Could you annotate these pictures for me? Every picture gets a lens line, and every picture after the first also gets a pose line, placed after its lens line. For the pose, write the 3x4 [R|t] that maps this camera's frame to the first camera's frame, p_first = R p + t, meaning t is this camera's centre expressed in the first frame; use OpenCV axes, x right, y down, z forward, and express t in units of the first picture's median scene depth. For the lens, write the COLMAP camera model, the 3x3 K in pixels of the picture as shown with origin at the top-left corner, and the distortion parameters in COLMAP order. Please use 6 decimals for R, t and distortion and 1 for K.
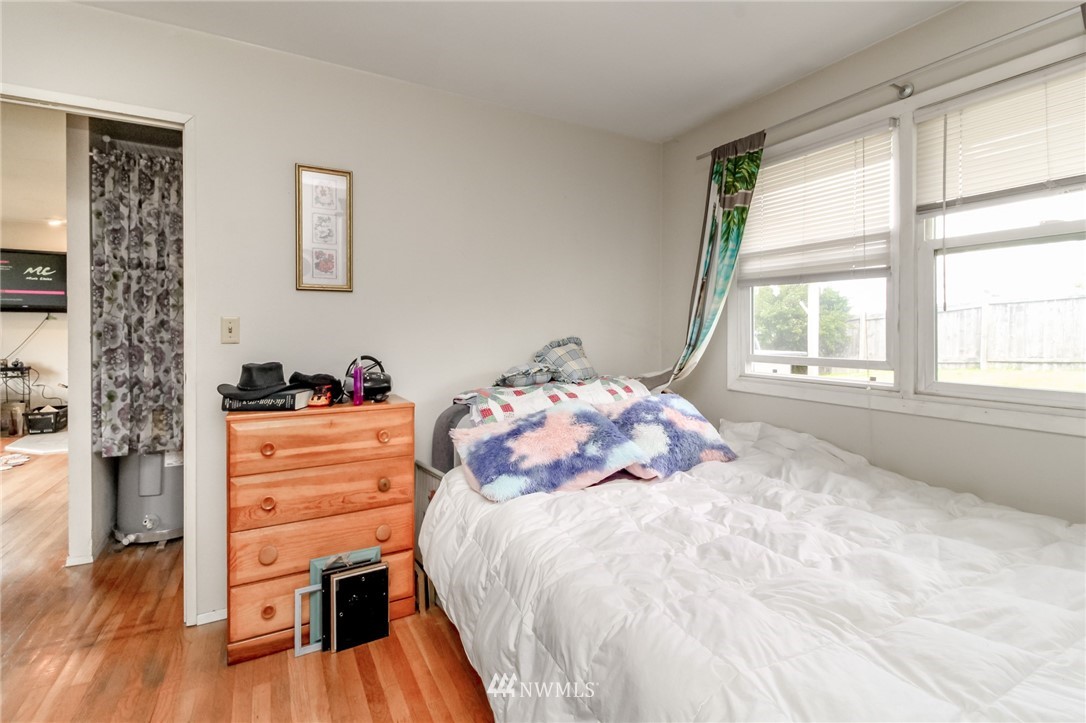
lens RADIAL K [[495.7, 0, 546.4], [0, 495.7, 324.9], [0, 0, 1]] dist [0.002164, -0.007970]
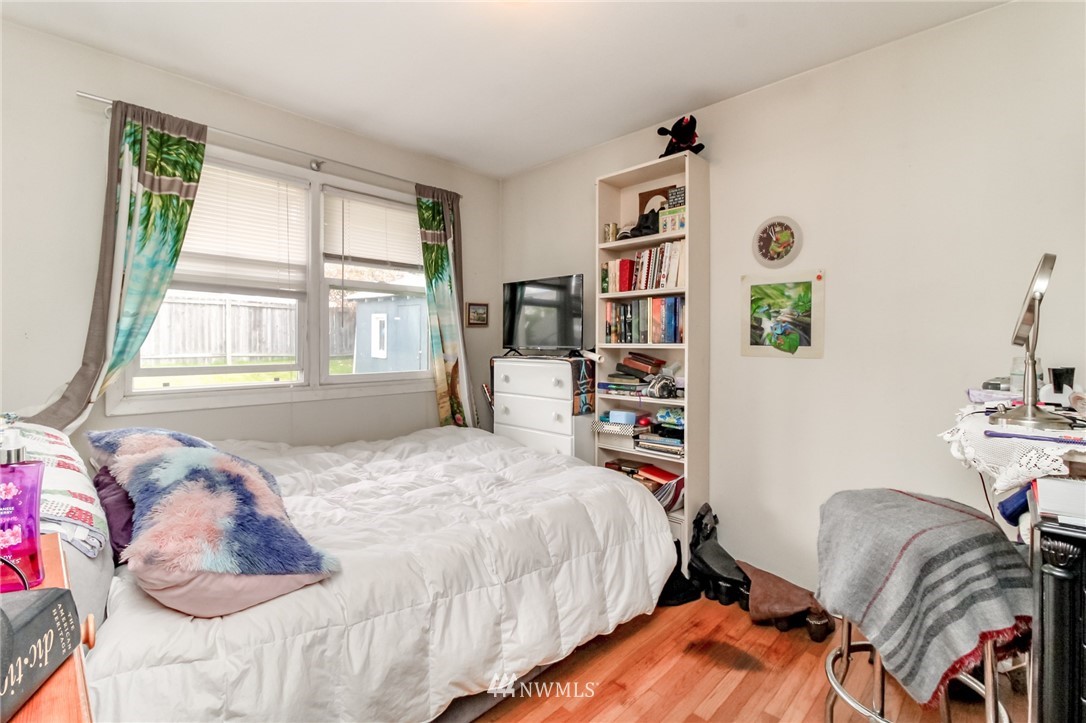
lens RADIAL K [[479.7, 0, 544.4], [0, 479.7, 337.0], [0, 0, 1]] dist [0.001285, 0.000040]
pose [[-0.272431, 0.004231, 0.962166, -0.592291], [-0.020713, 0.999733, -0.010260, 0.001893], [-0.961952, -0.022724, -0.272270, 0.610313]]
